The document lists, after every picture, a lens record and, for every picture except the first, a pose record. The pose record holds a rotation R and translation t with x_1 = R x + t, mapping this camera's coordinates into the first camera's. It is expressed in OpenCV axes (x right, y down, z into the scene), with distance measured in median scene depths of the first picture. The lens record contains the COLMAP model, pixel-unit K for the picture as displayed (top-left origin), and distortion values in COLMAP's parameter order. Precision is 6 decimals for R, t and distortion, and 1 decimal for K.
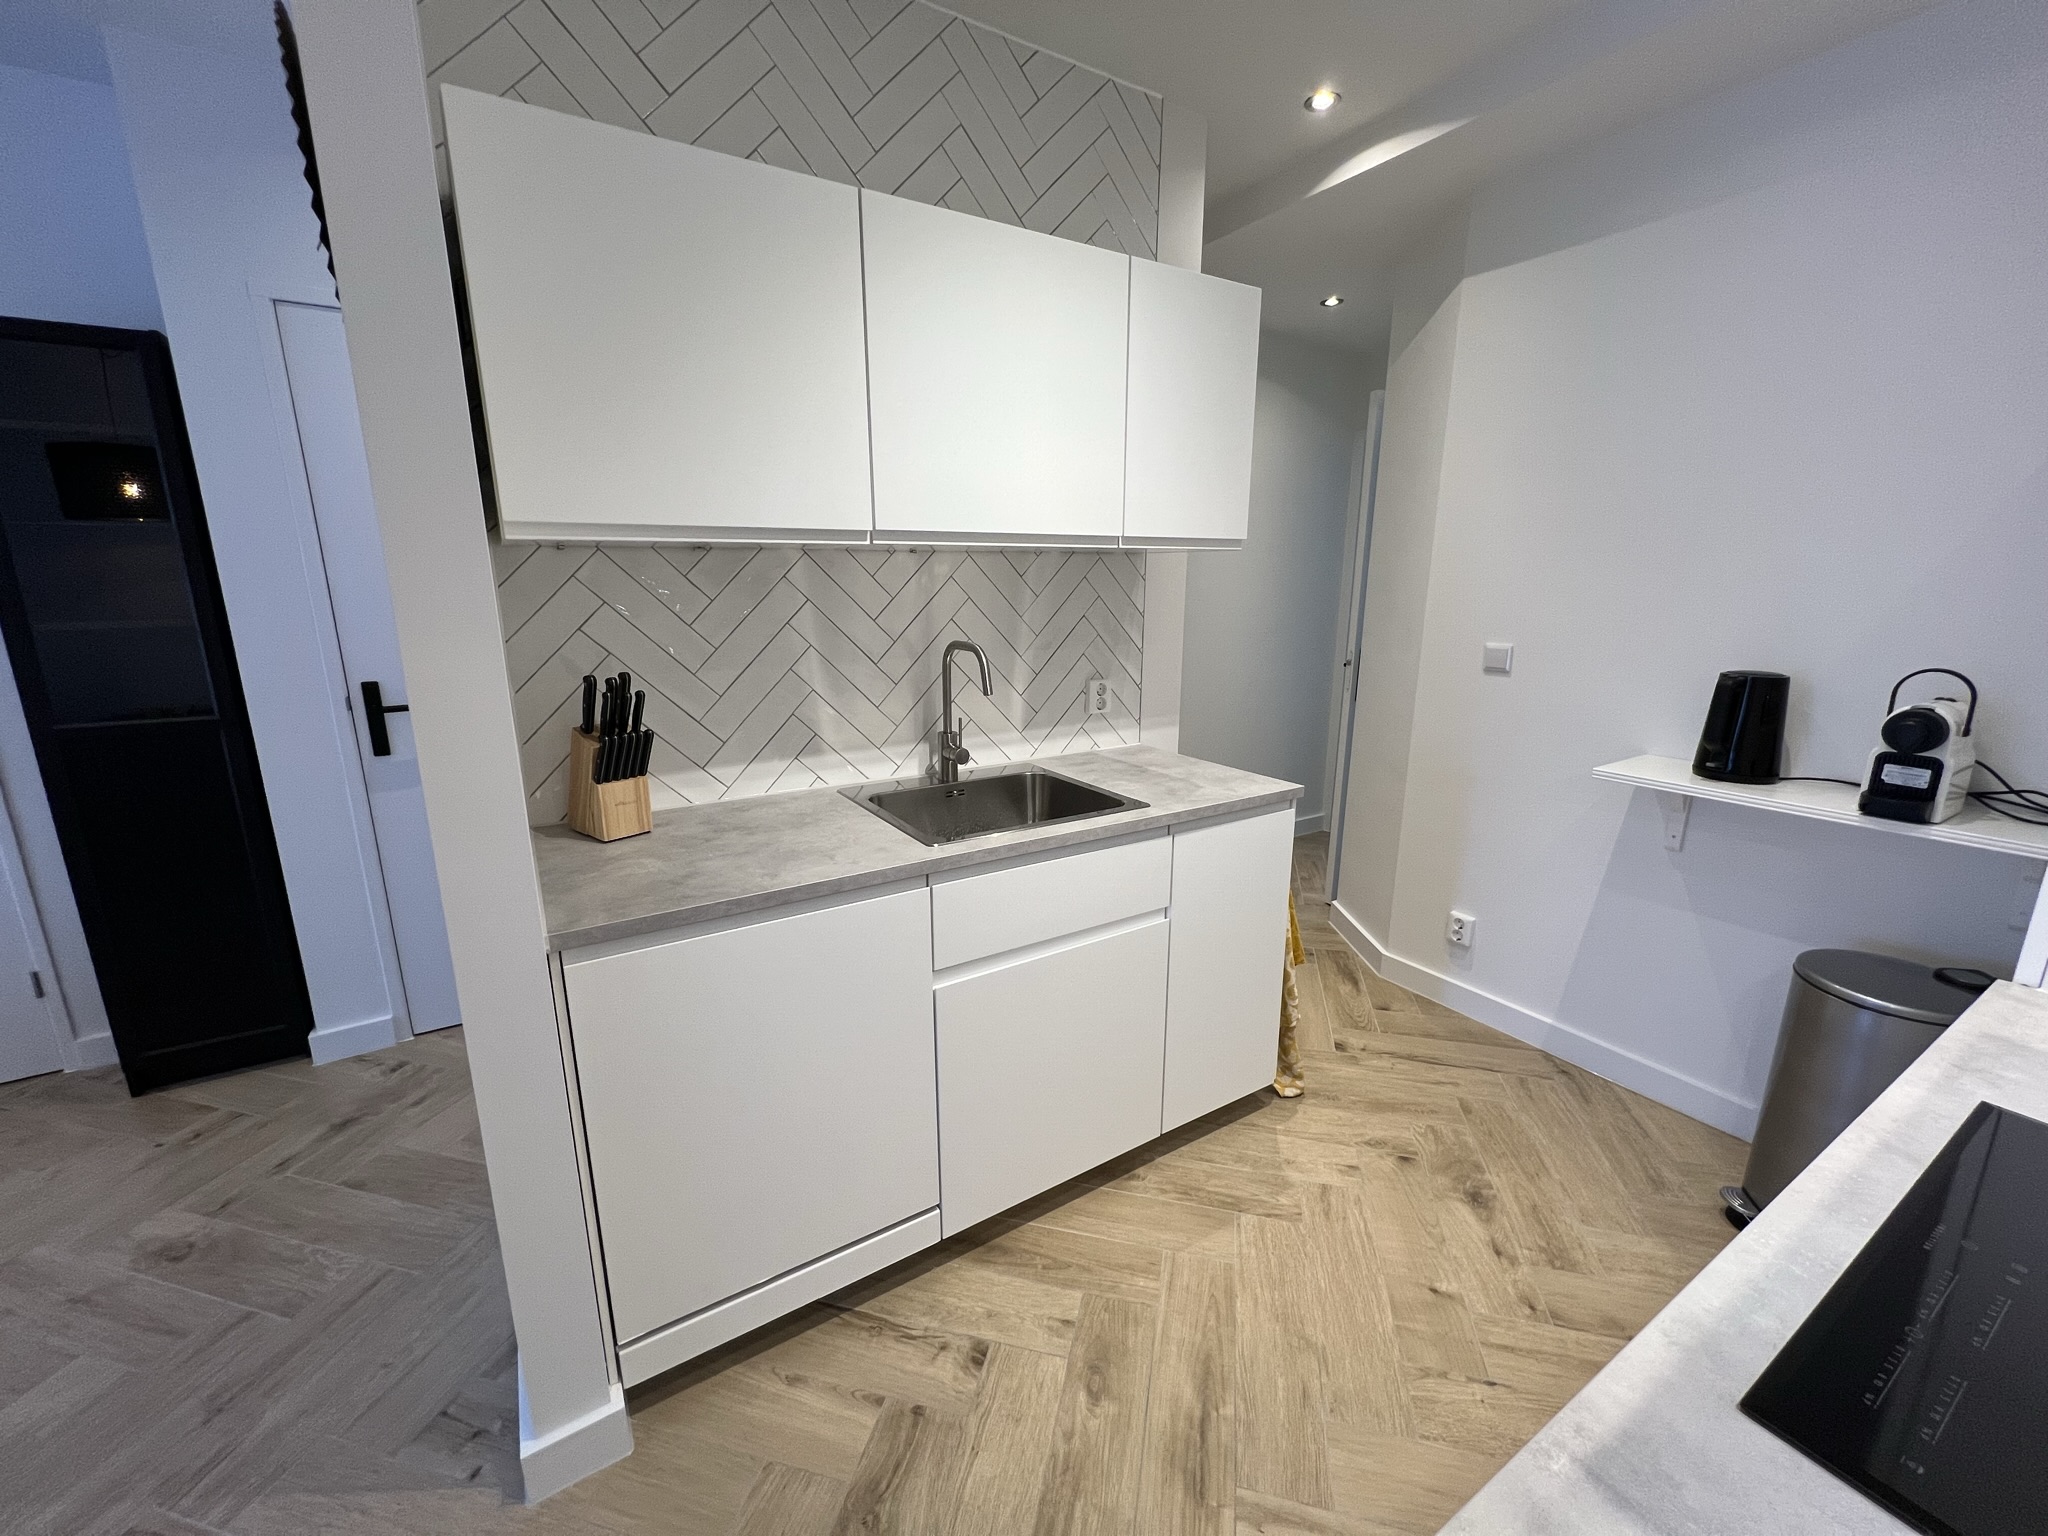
lens RADIAL K [[818.8, 0, 1023.0], [0, 818.8, 770.4], [0, 0, 1]] dist [-0.001511, 0.000420]
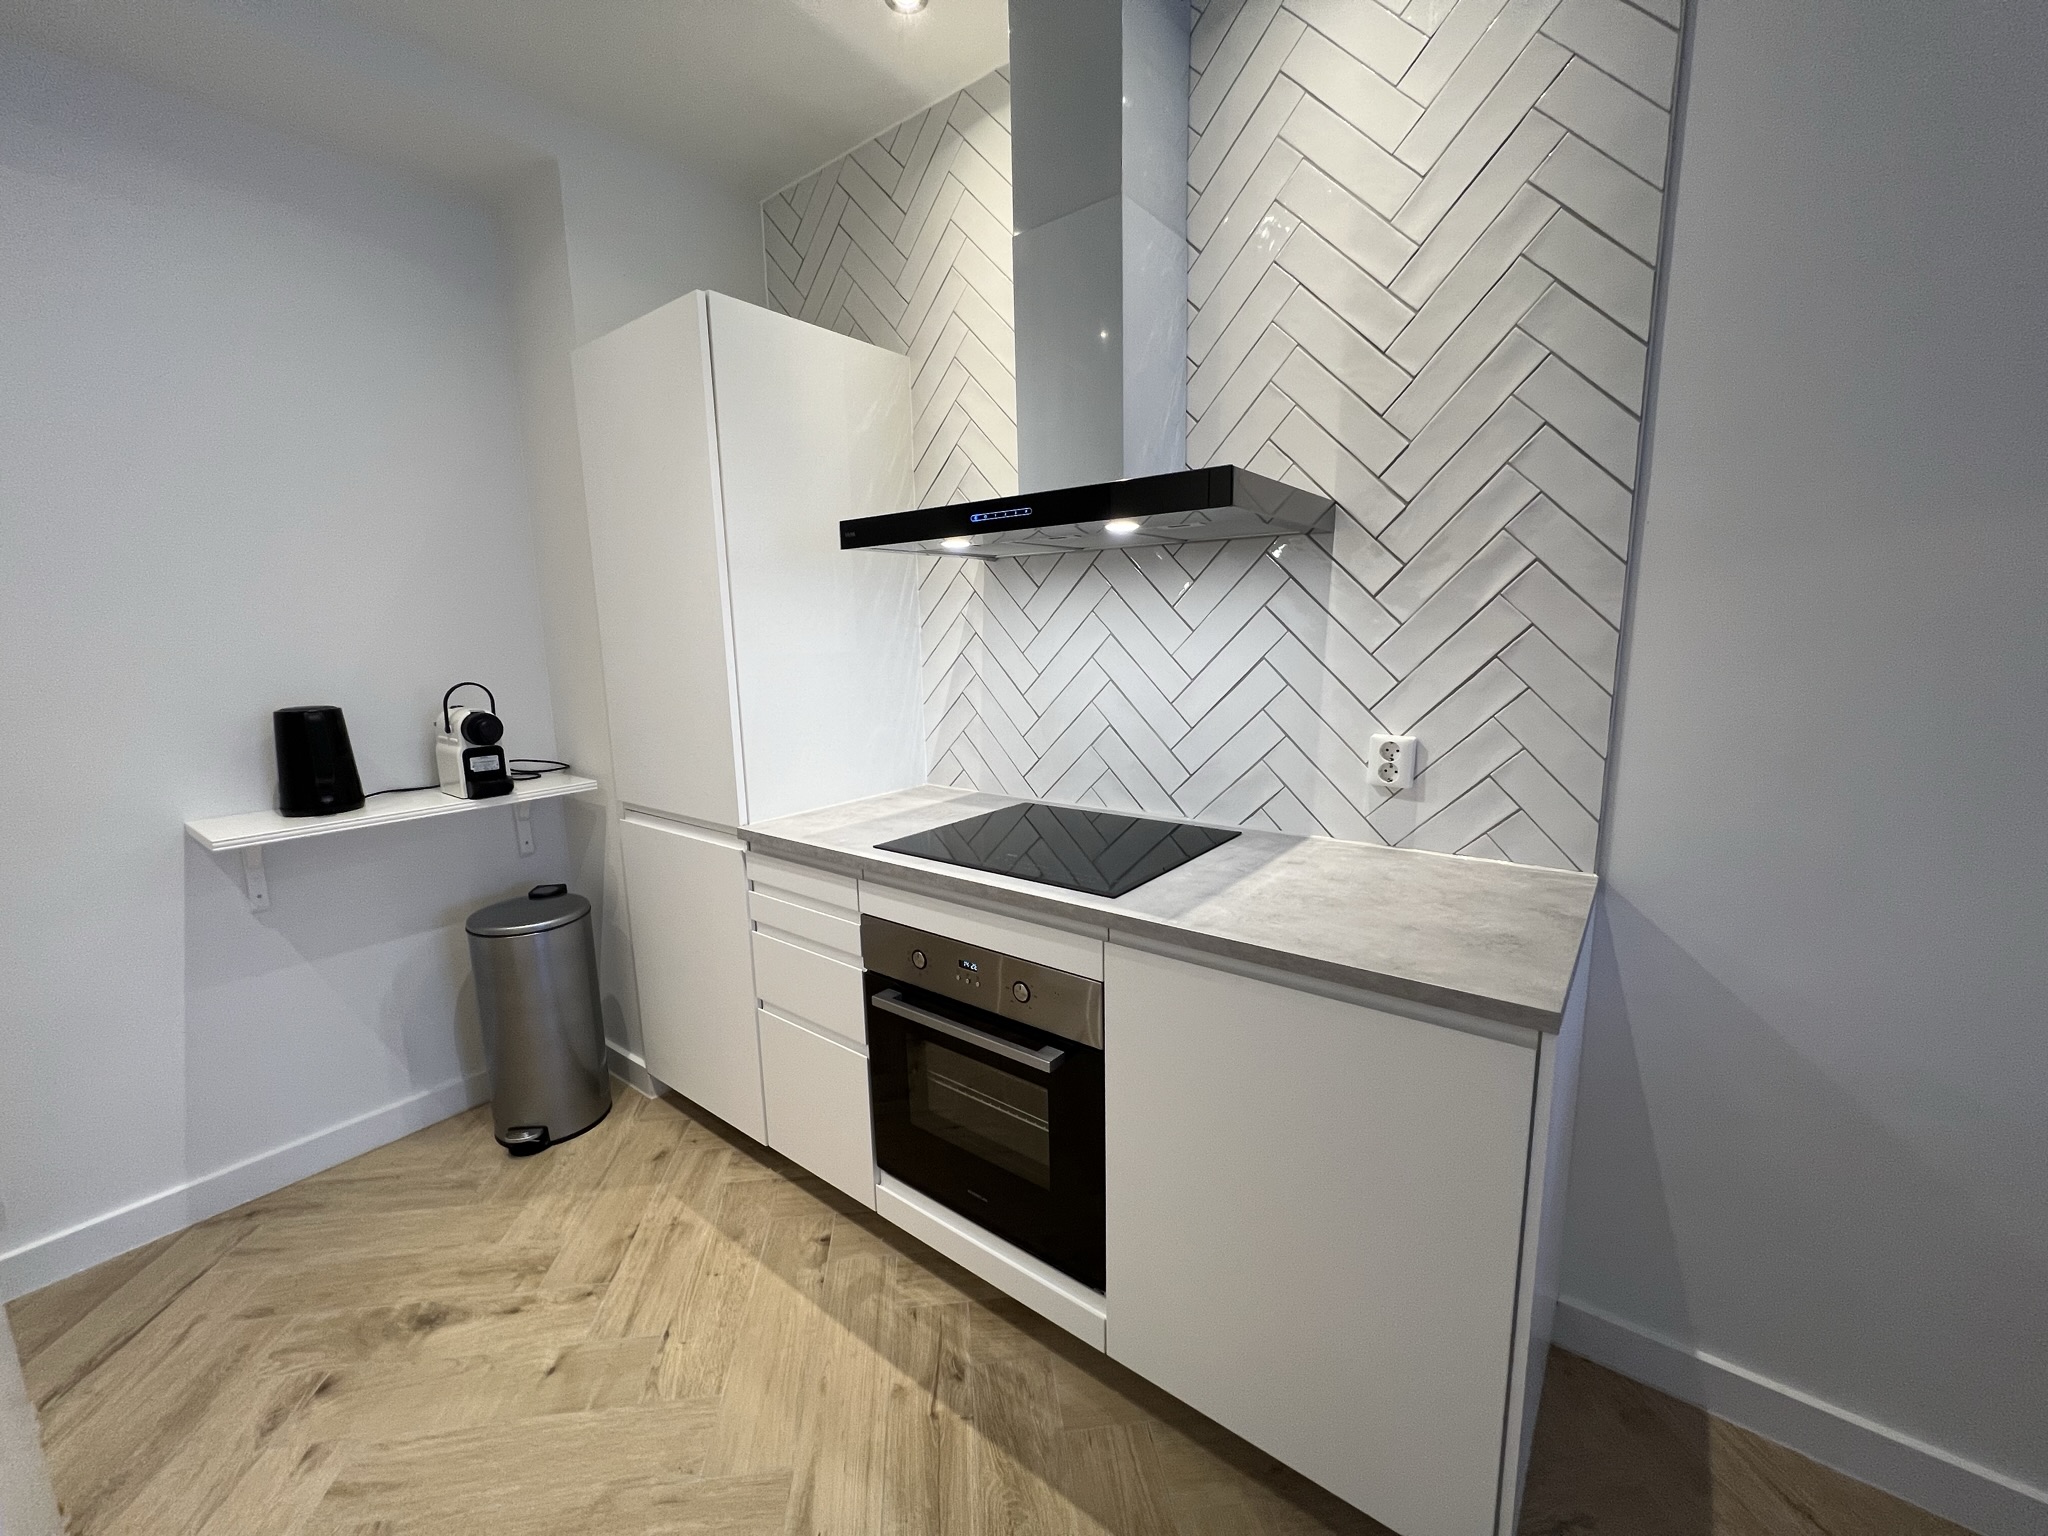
lens RADIAL K [[818.8, 0, 1022.5], [0, 818.8, 769.9], [0, 0, 1]] dist [-0.001511, 0.000420]
pose [[-0.351549, -0.153826, 0.923445, -0.409828], [0.233660, 0.940772, 0.245665, -0.097144], [-0.906541, 0.302135, -0.294784, 0.561965]]
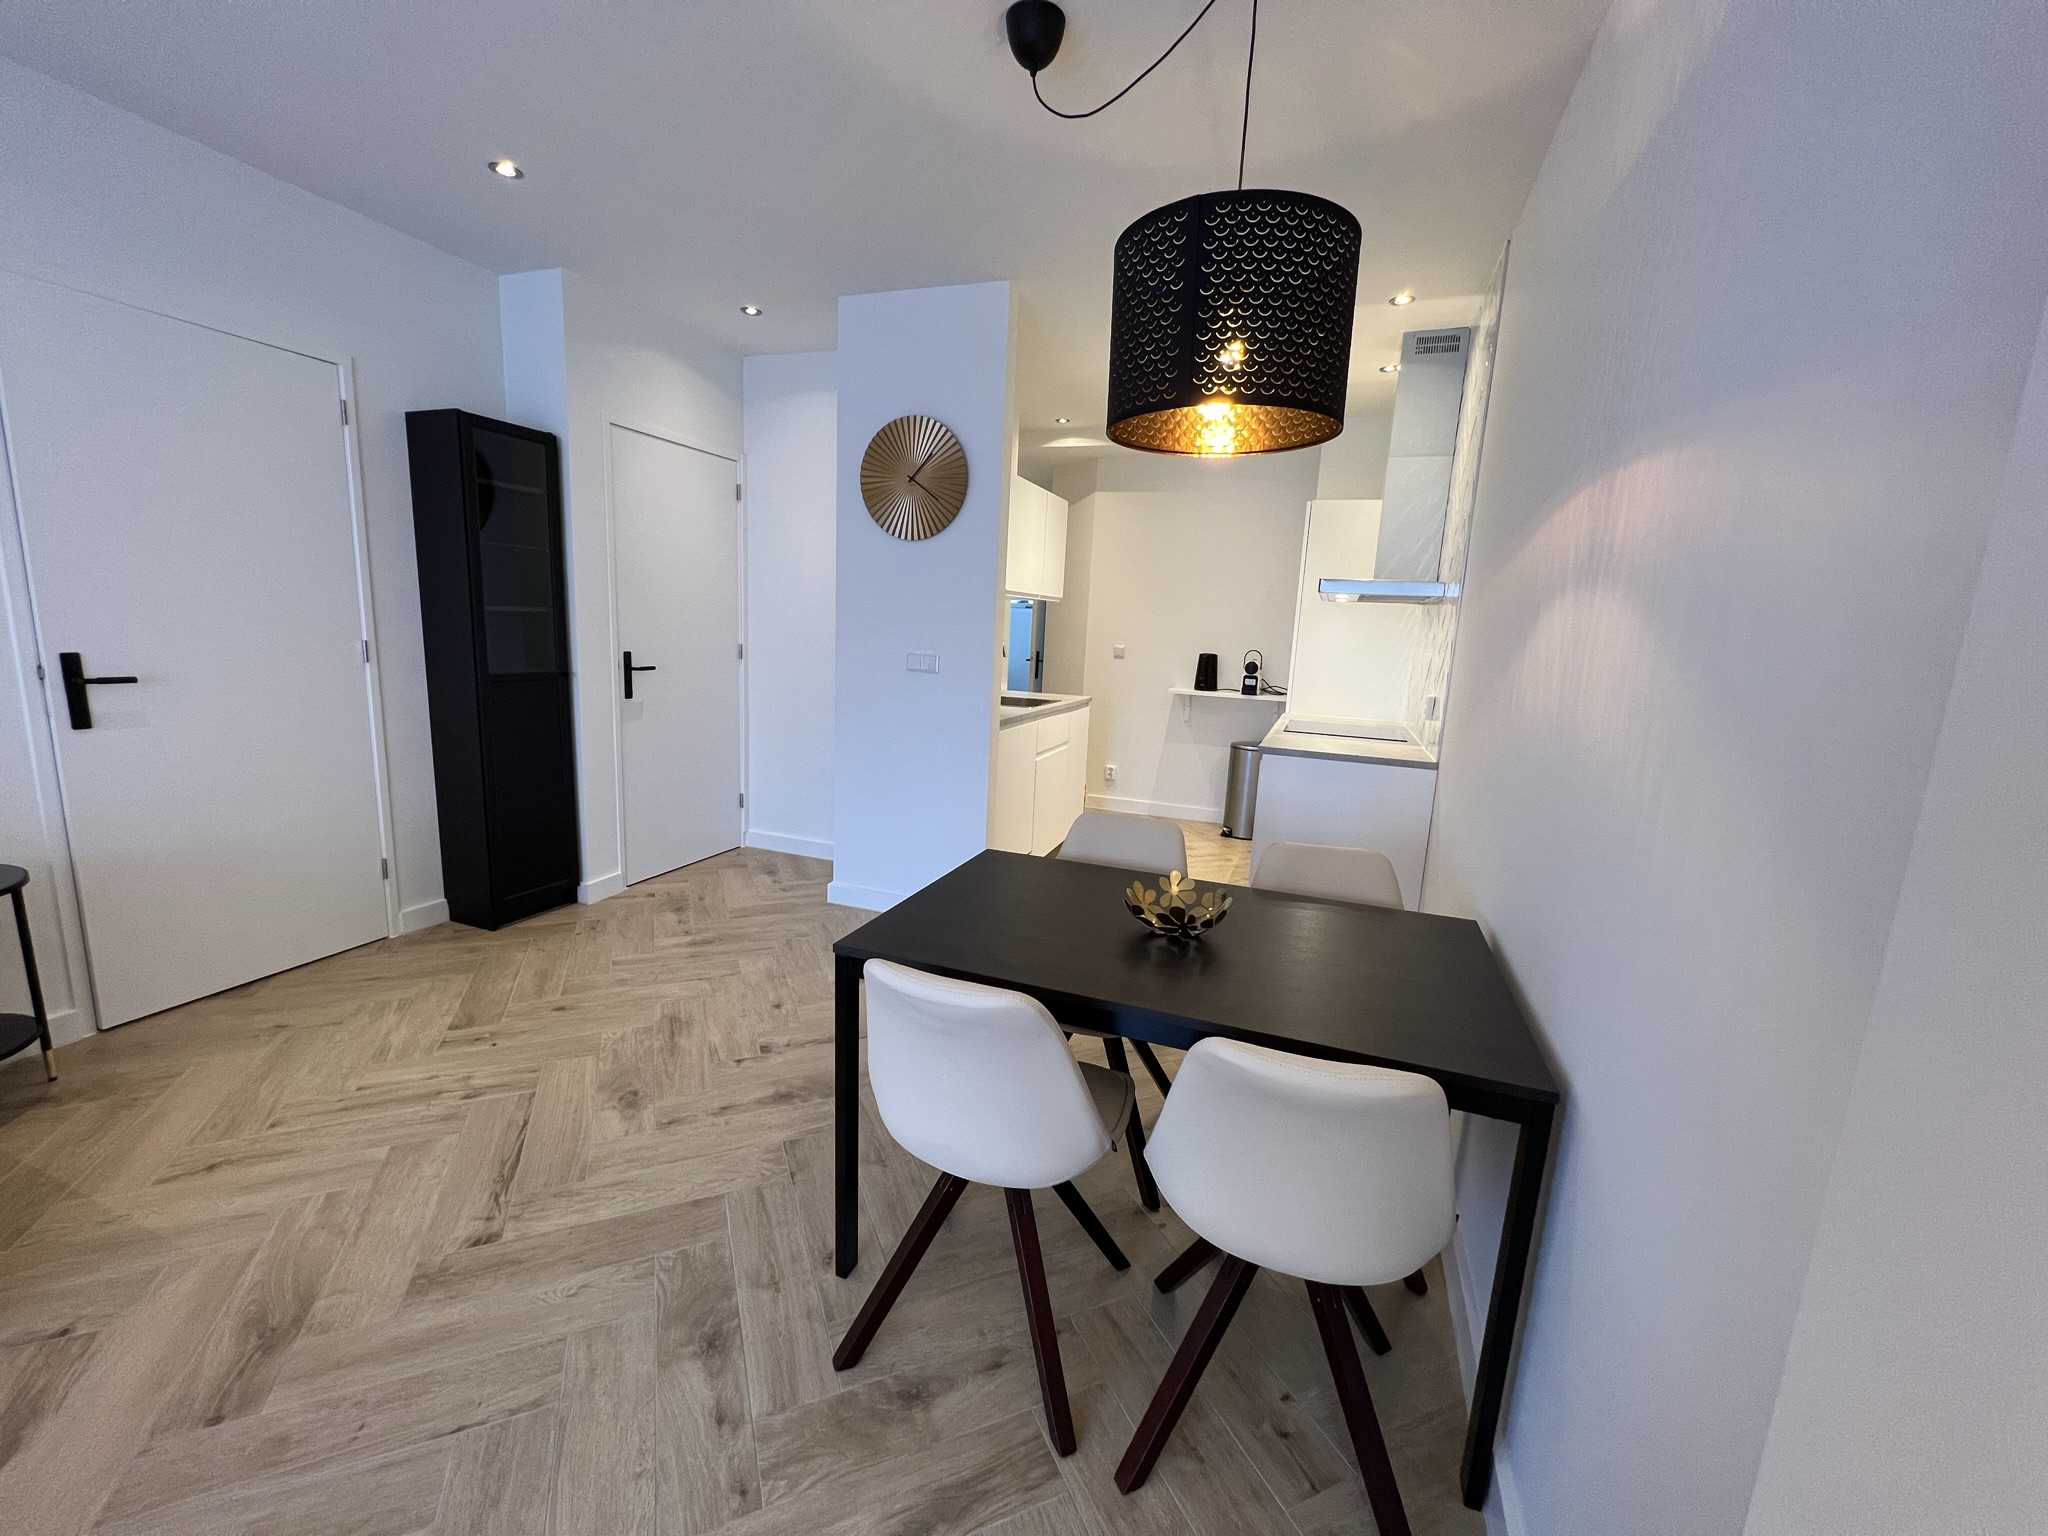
lens RADIAL K [[818.8, 0, 1021.4], [0, 818.8, 771.1], [0, 0, 1]] dist [-0.001511, 0.000420]
pose [[0.789130, -0.070706, 0.610144, -1.592908], [0.093522, 0.995602, -0.005582, 0.277591], [-0.607065, 0.061467, 0.792271, -0.978168]]
